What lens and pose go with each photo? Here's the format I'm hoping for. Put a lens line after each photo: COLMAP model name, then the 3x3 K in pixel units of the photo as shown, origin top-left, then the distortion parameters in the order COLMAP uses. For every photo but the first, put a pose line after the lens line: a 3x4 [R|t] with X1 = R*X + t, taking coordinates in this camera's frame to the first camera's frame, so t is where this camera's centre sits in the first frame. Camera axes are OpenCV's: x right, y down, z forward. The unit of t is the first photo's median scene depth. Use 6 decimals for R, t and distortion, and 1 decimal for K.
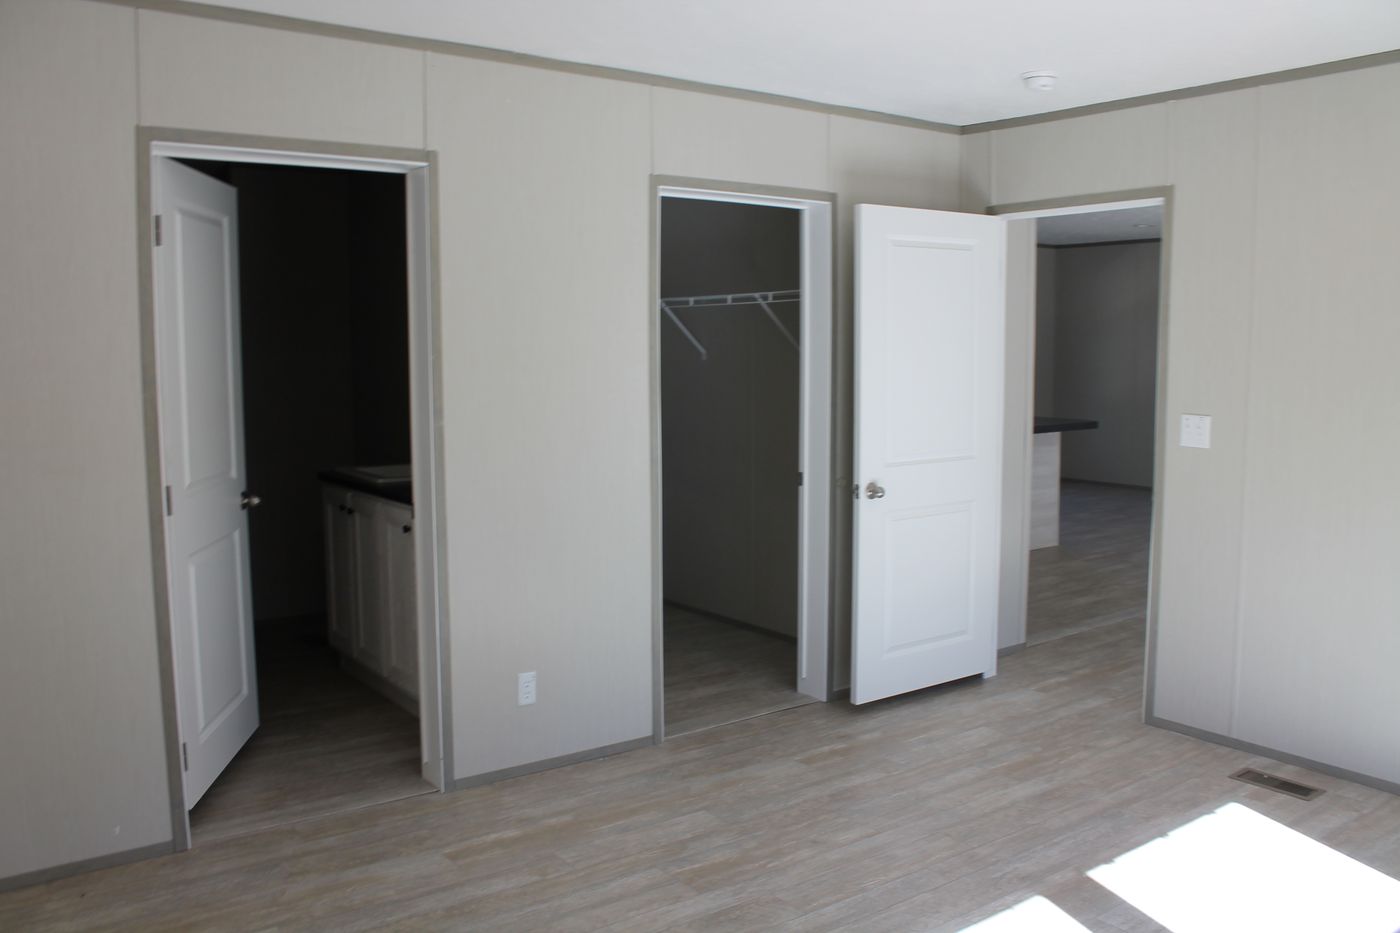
lens RADIAL K [[1188.0, 0, 700.0], [0, 1188.0, 466.5], [0, 0, 1]] dist [-0.161377, 0.152557]
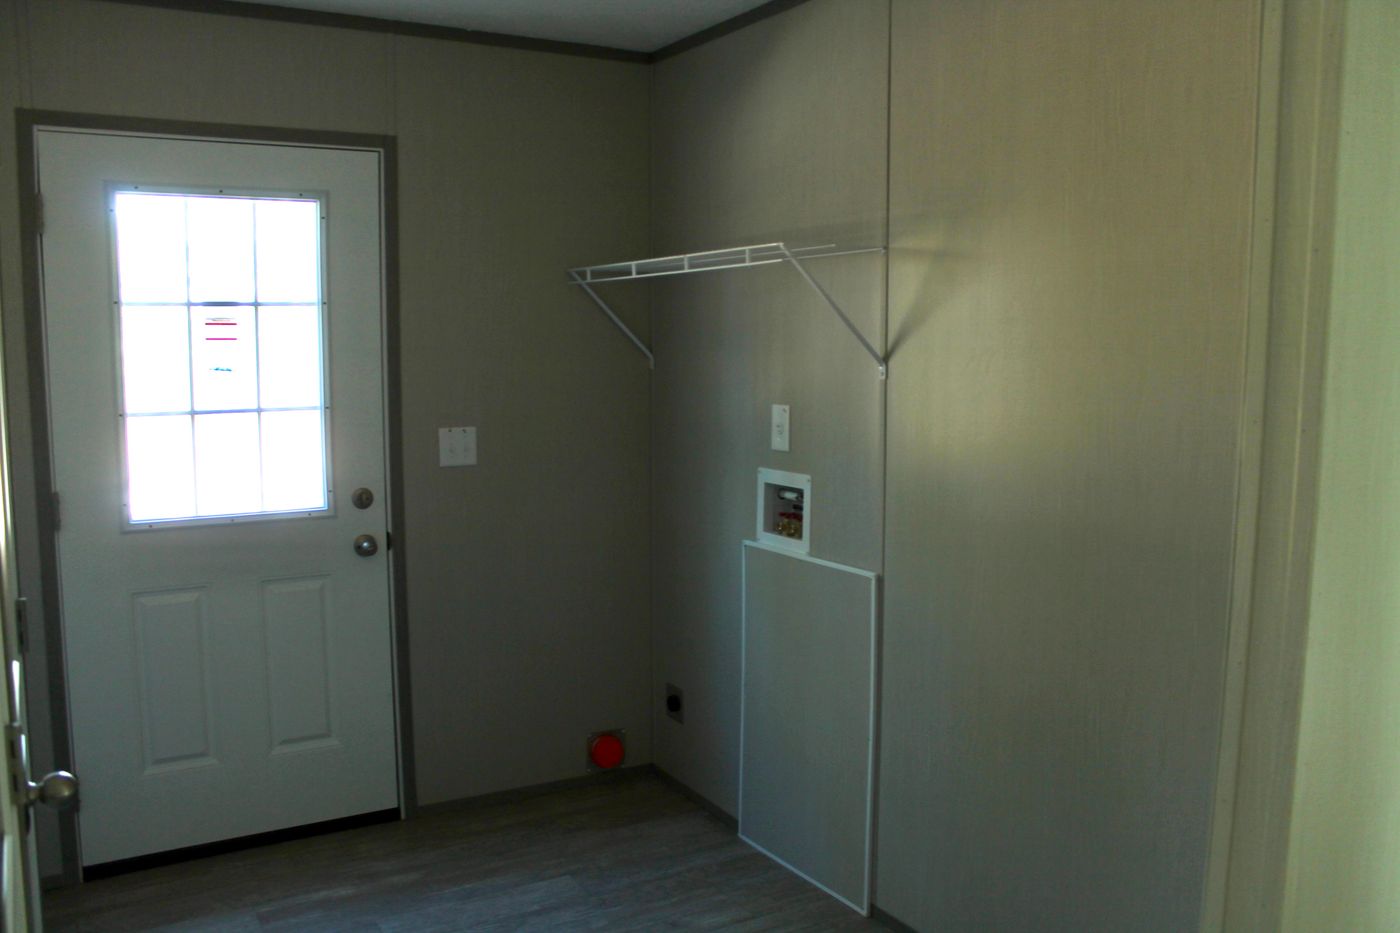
lens RADIAL K [[1173.6, 0, 700.0], [0, 1173.6, 466.5], [0, 0, 1]] dist [-0.128303, 0.072811]
pose [[0.994255, 0.010109, -0.106559, 0.207776], [-0.010122, 0.999949, 0.000420, -0.015154], [0.106558, 0.000661, 0.994306, 0.166786]]
